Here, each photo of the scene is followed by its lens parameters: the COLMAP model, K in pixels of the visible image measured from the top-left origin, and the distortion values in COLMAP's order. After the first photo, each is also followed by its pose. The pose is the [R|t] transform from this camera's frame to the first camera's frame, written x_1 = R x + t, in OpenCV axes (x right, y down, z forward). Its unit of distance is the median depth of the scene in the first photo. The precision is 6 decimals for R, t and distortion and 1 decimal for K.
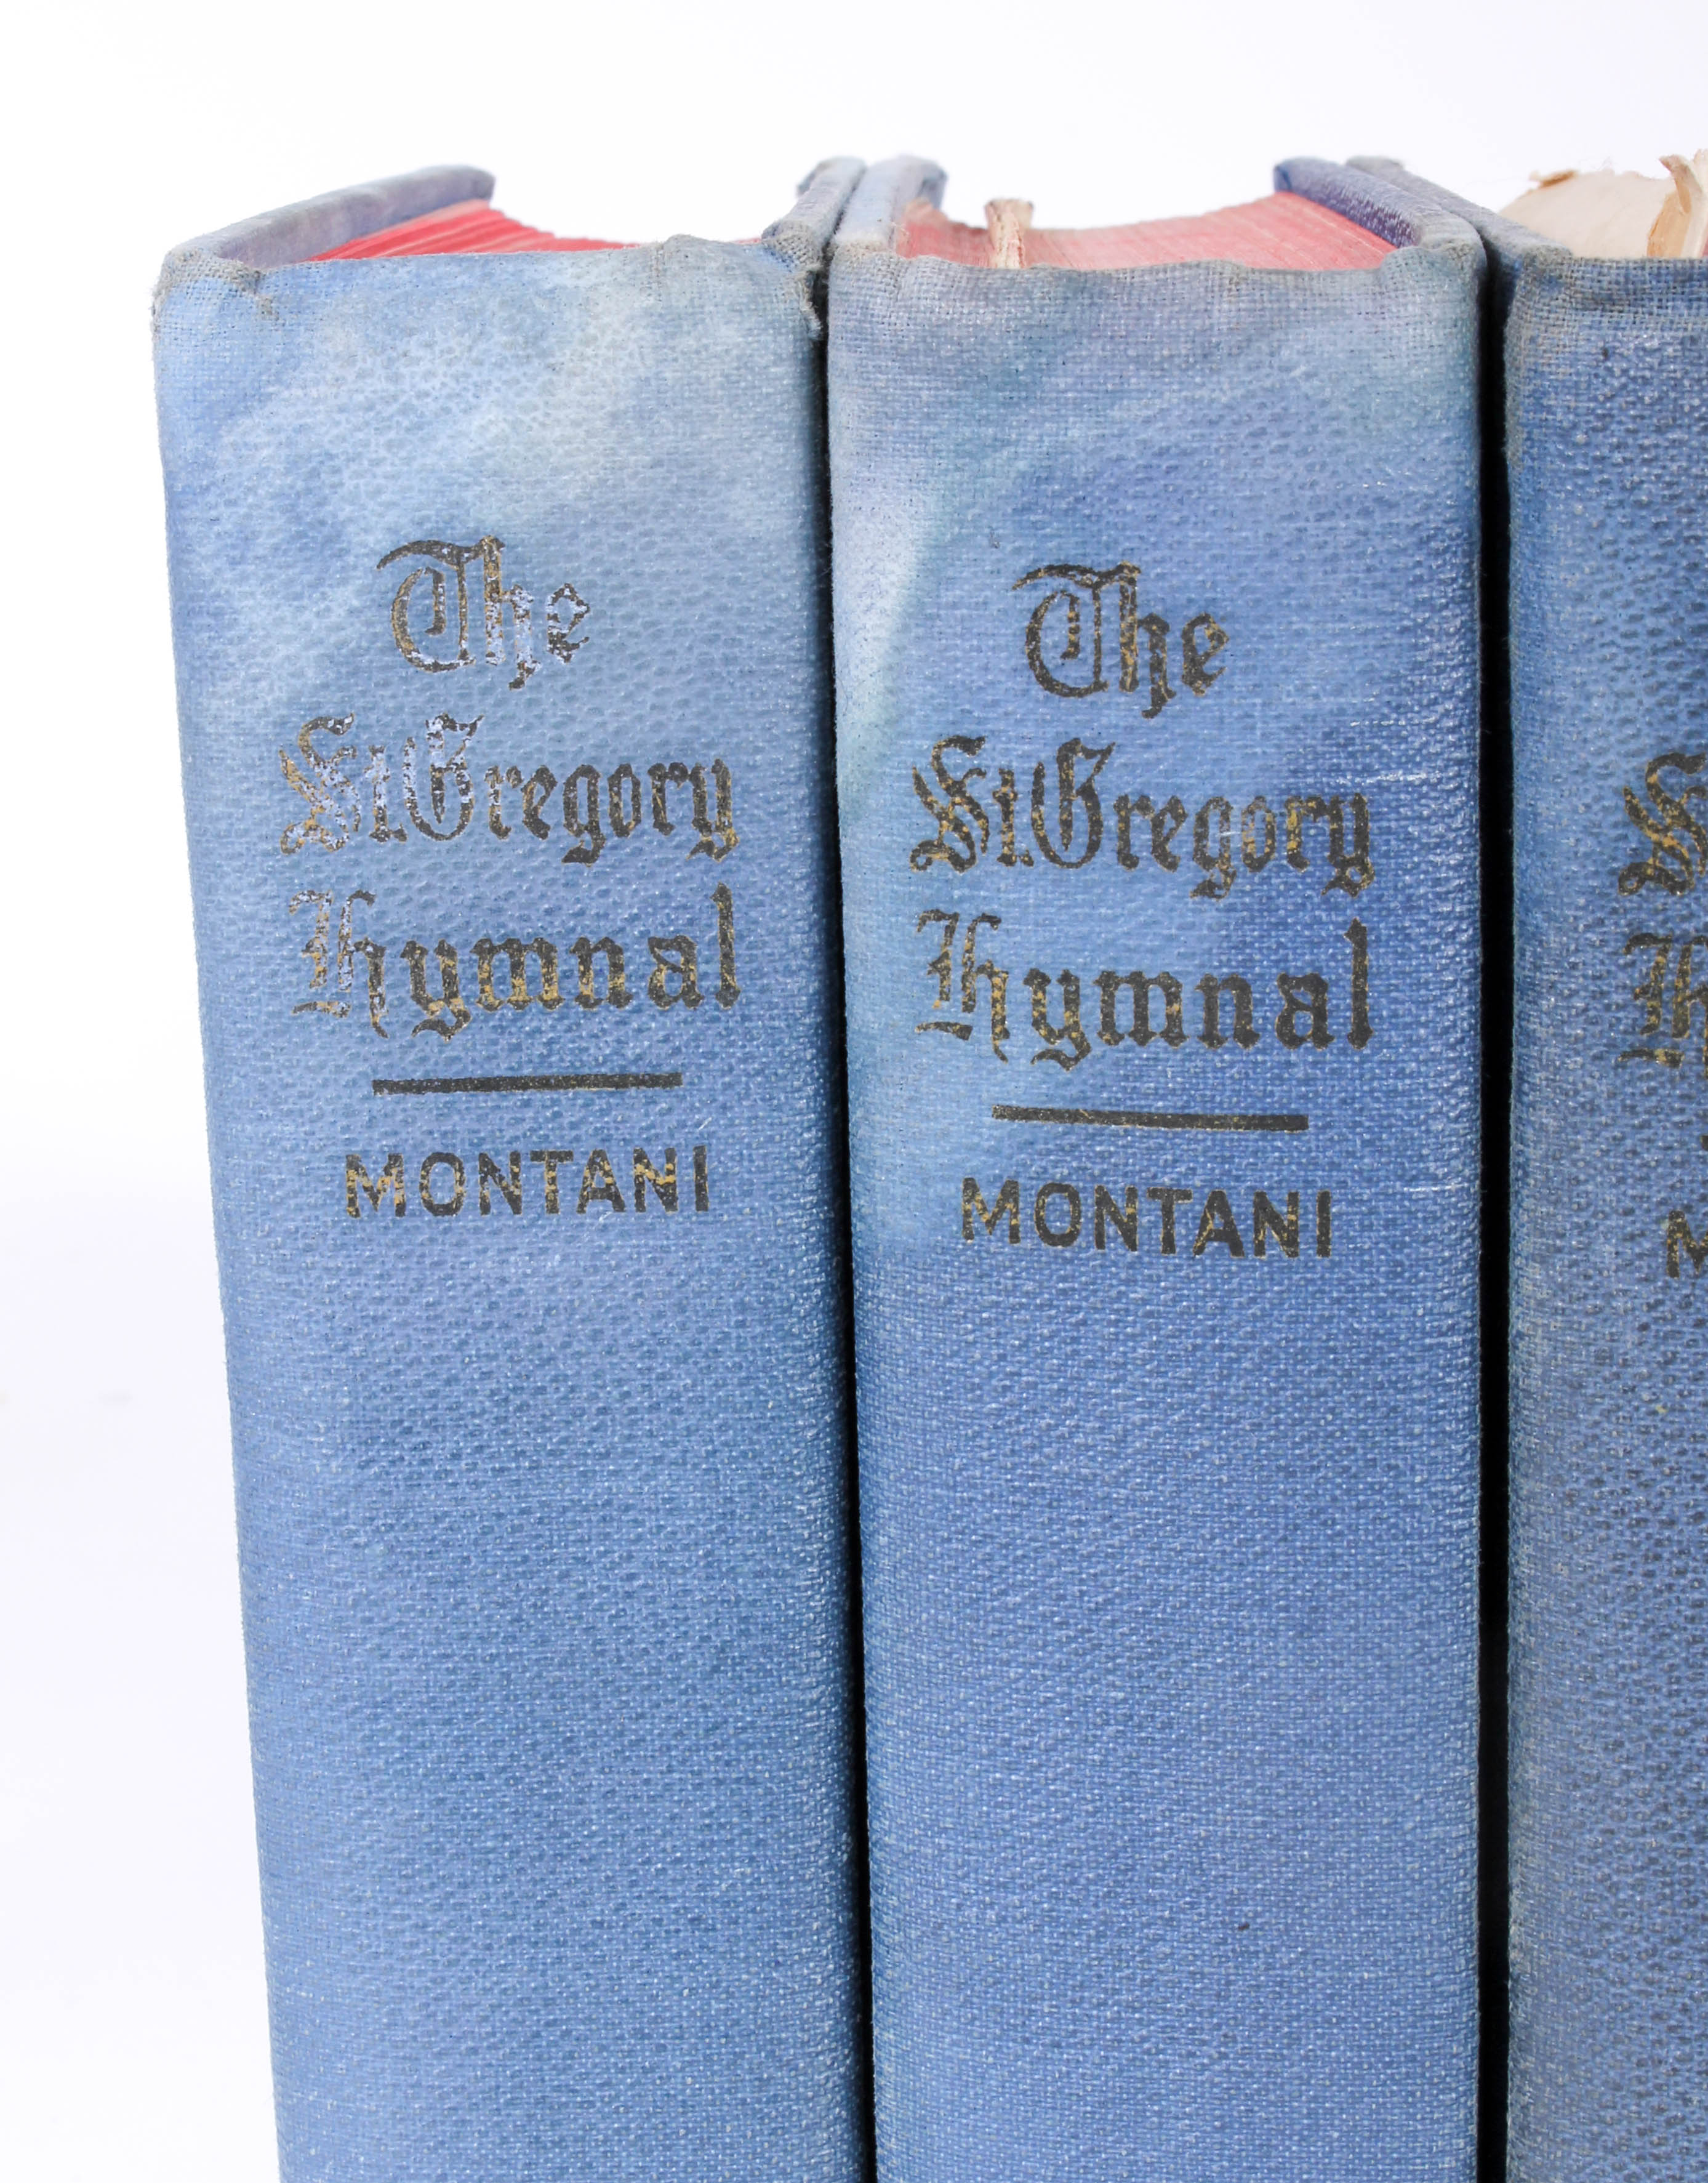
lens RADIAL K [[4342.6, 0, 855.6], [0, 4342.6, 1091.0], [0, 0, 1]] dist [0.007423, 0.000000]
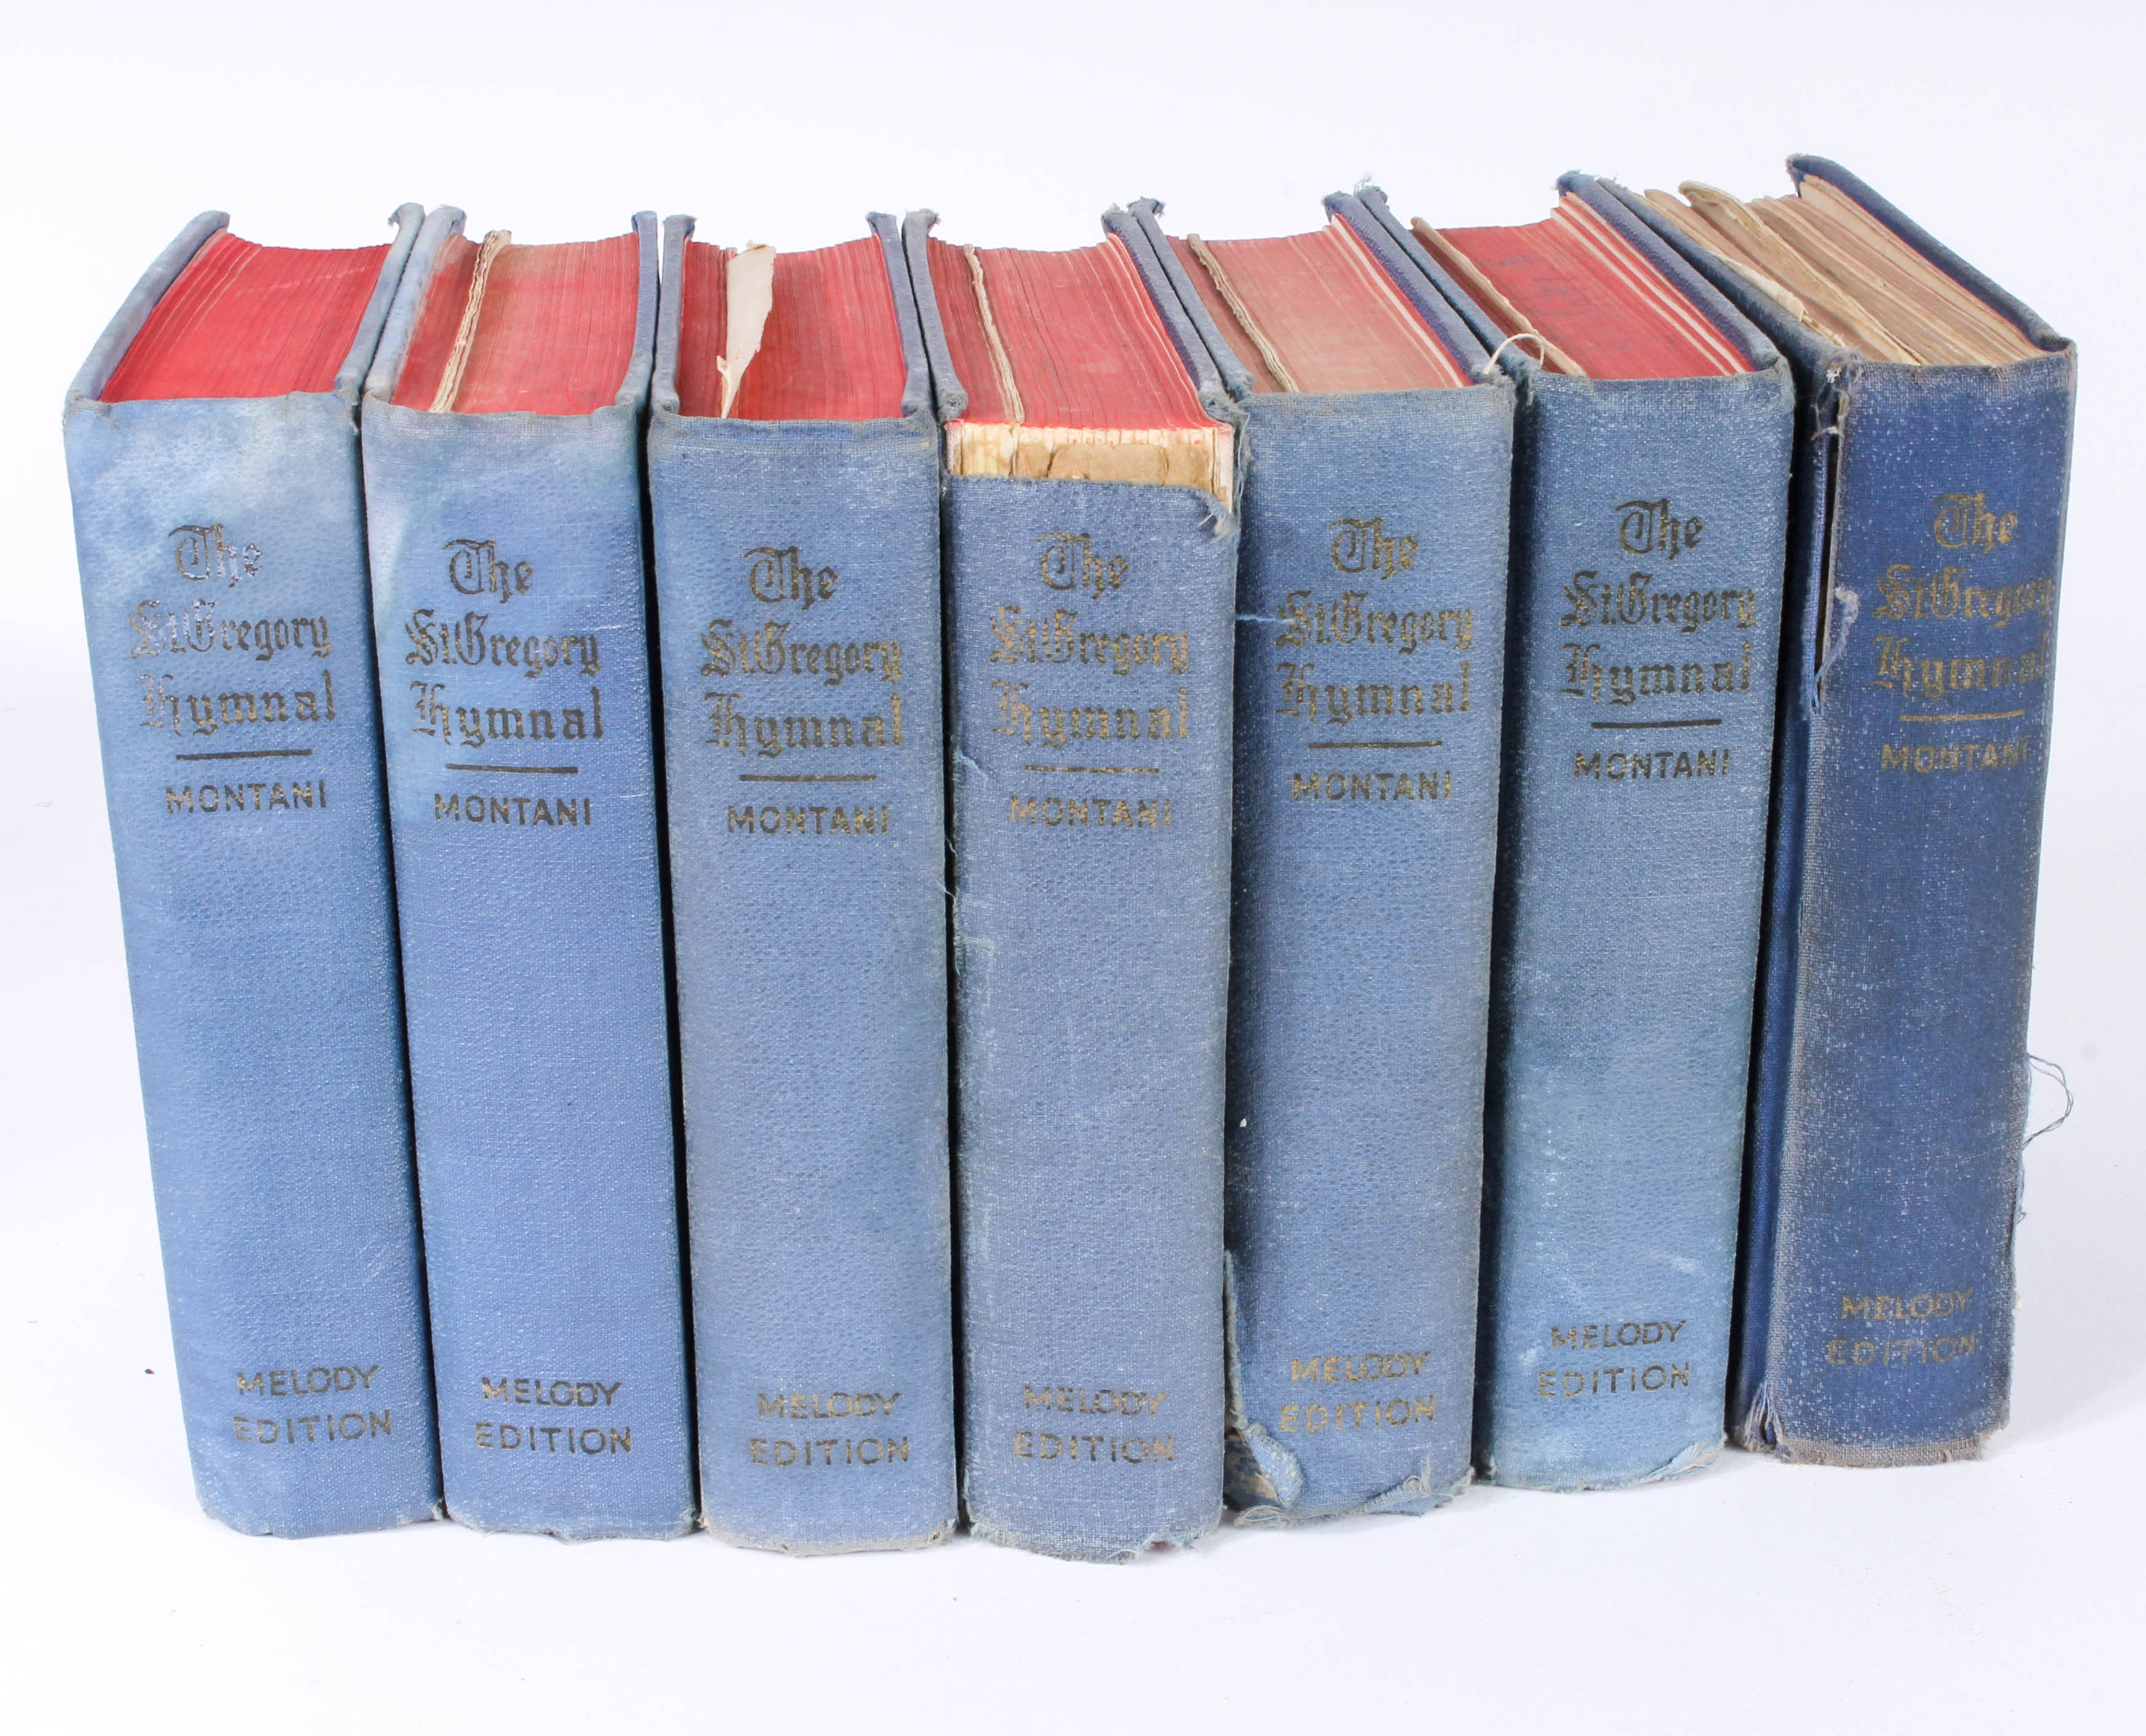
lens RADIAL K [[3737.0, 0, 1073.4], [0, 3737.0, 869.0], [0, 0, 1]] dist [-0.030368, 0.000000]
pose [[0.993783, -0.027239, 0.107950, 0.147988], [0.012488, 0.990762, 0.135034, -0.206215], [-0.110631, -0.132847, 0.984943, -1.018454]]
